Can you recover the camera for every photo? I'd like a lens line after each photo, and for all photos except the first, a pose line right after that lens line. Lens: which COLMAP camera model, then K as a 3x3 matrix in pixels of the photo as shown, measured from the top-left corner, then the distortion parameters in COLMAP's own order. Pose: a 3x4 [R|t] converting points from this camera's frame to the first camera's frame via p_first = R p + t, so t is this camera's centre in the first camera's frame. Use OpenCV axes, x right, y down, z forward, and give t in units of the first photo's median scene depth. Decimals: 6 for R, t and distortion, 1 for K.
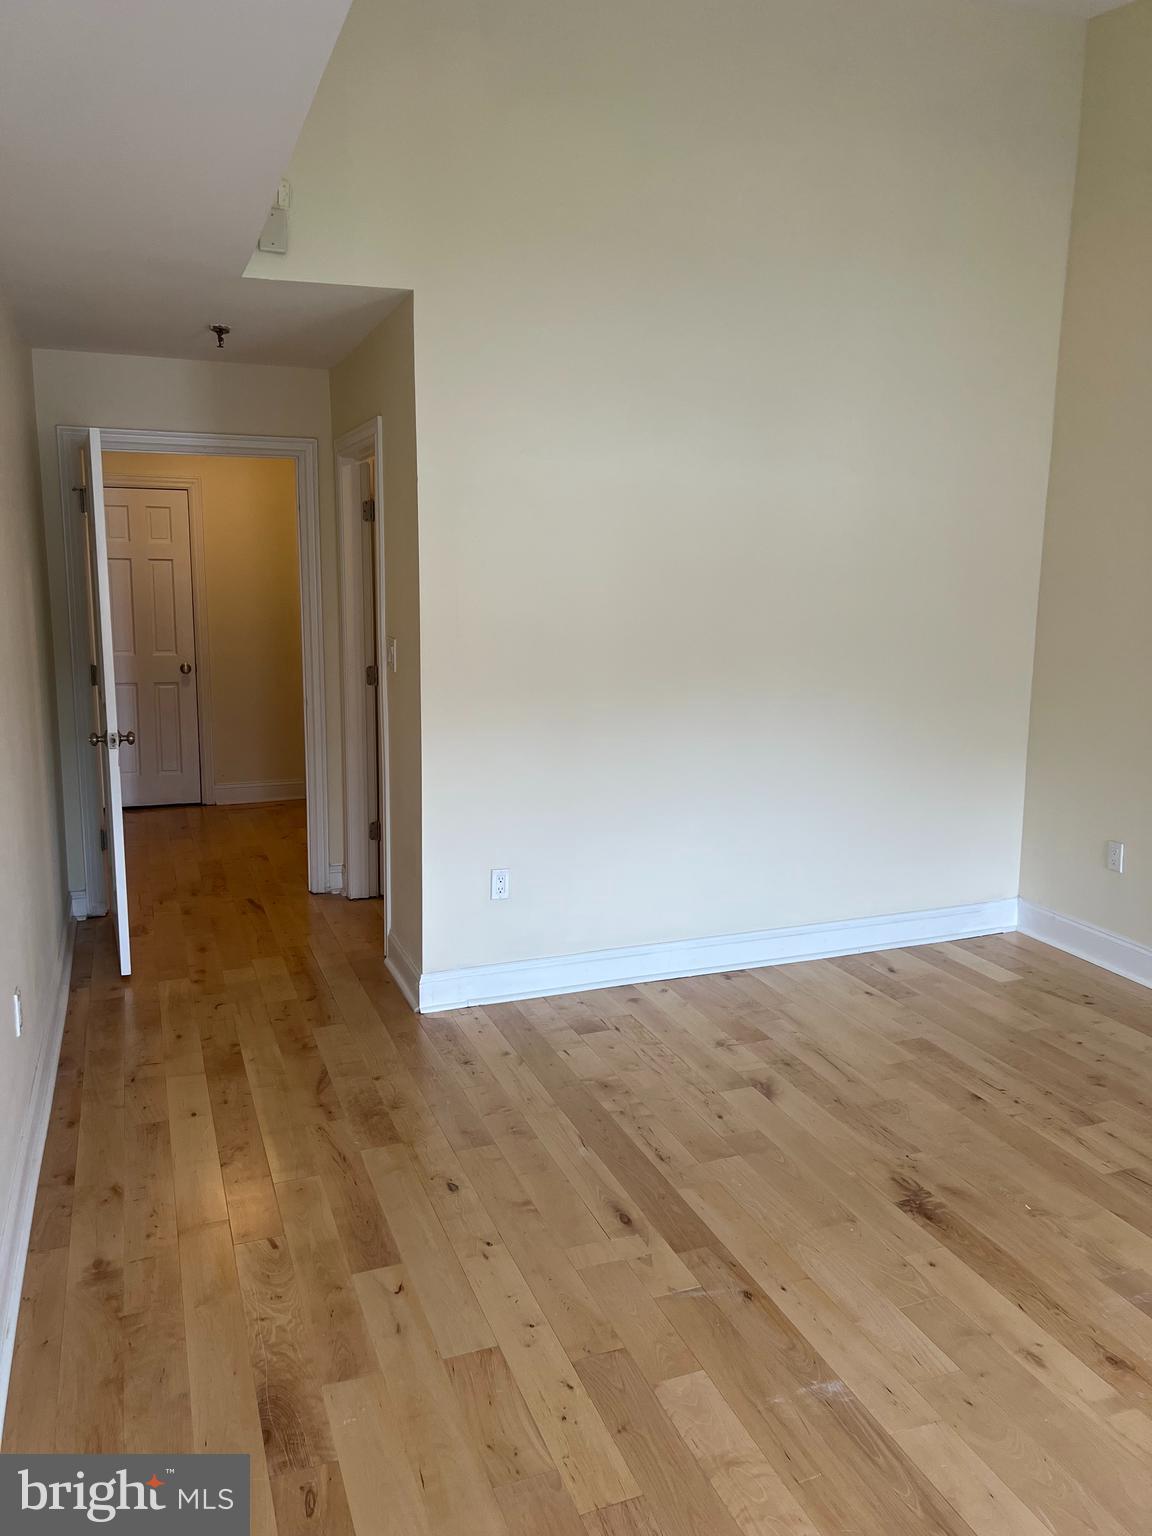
lens RADIAL K [[1157.1, 0, 576.1], [0, 1157.1, 755.0], [0, 0, 1]] dist [0.049743, -0.066849]
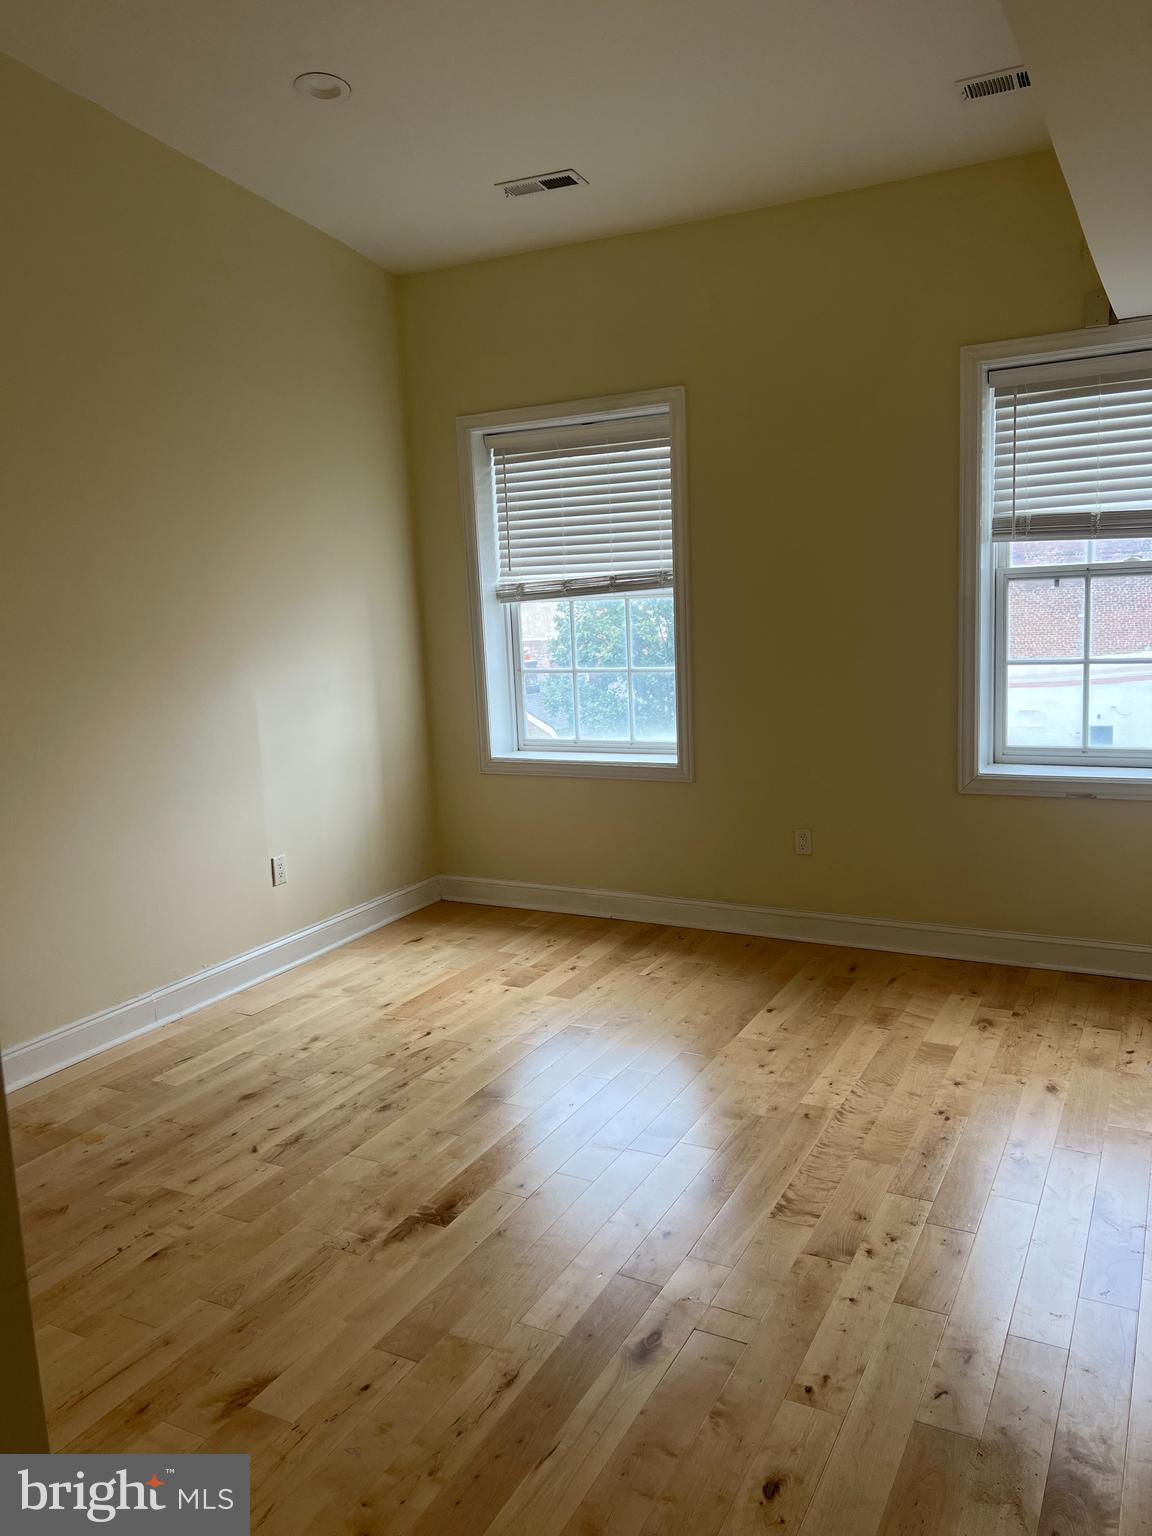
lens RADIAL K [[1157.1, 0, 583.3], [0, 1157.1, 776.0], [0, 0, 1]] dist [0.049743, -0.066849]
pose [[-0.662033, -0.091658, 0.743849, -0.476283], [0.167423, 0.949327, 0.265985, -0.212724], [-0.730535, 0.300628, -0.613140, 1.300378]]
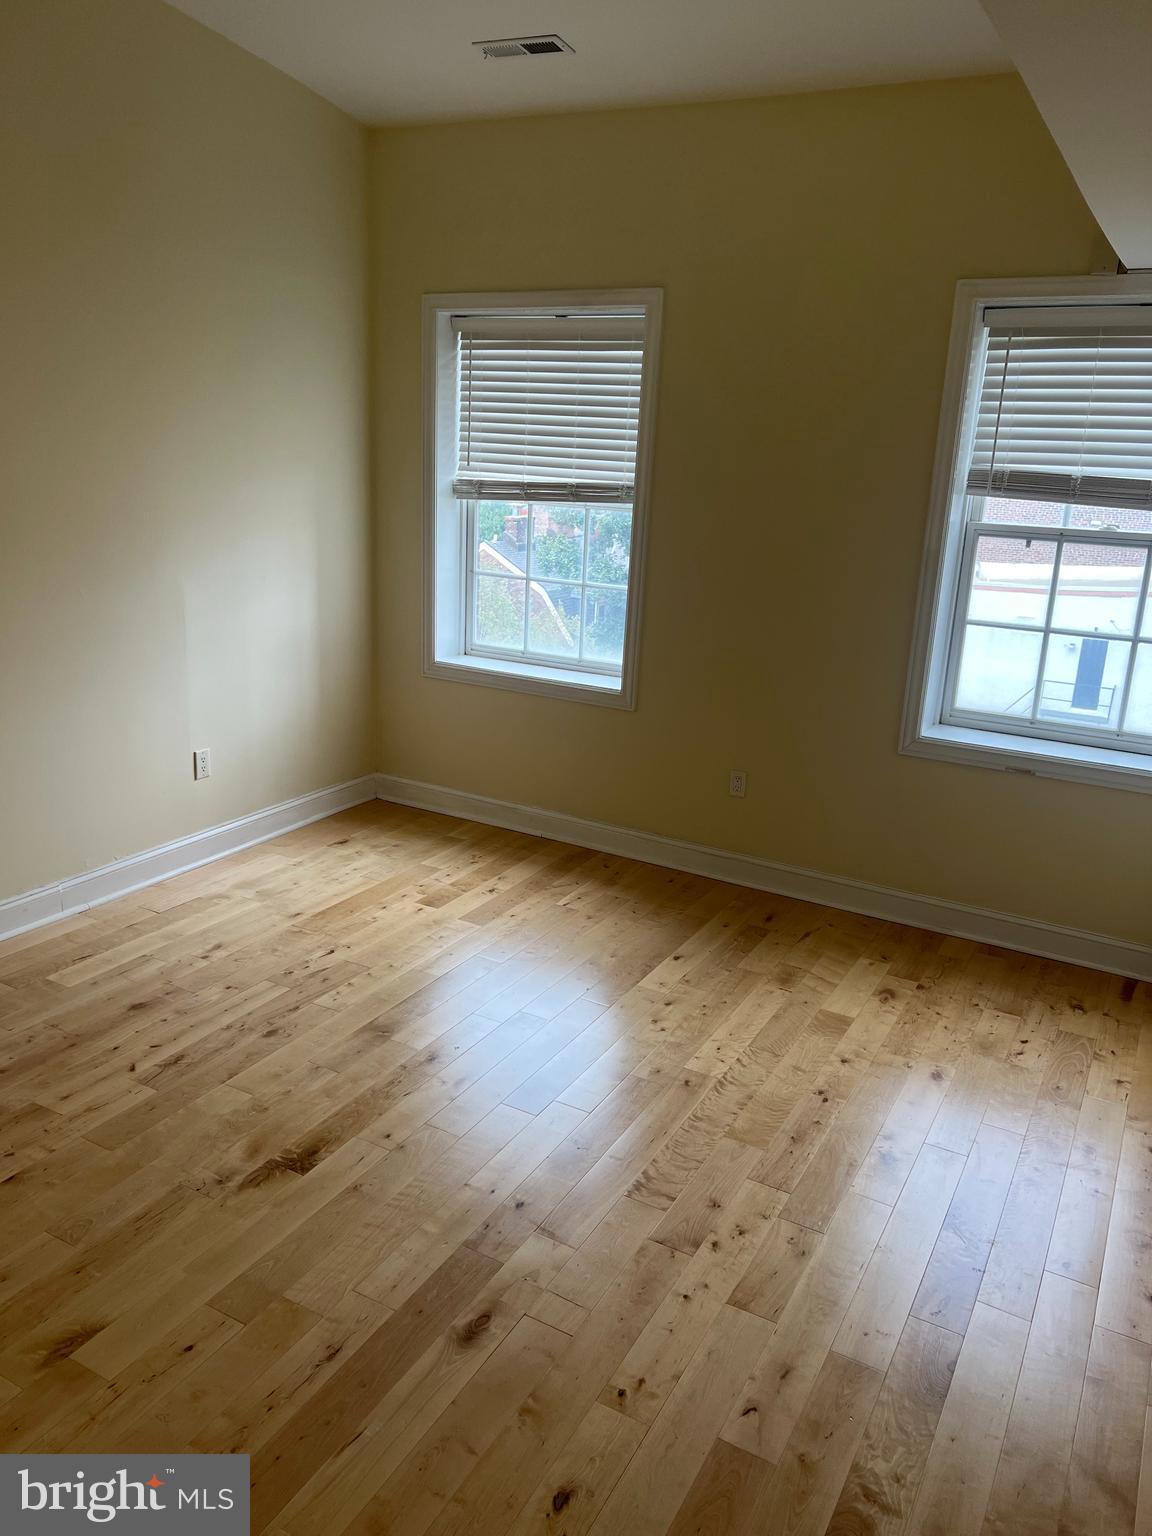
lens RADIAL K [[1157.1, 0, 569.2], [0, 1157.1, 774.6], [0, 0, 1]] dist [0.049743, -0.066849]
pose [[-0.644706, -0.241353, 0.725329, -0.481817], [0.082874, 0.921189, 0.380188, -0.274822], [-0.759925, 0.305220, -0.573894, 1.195567]]
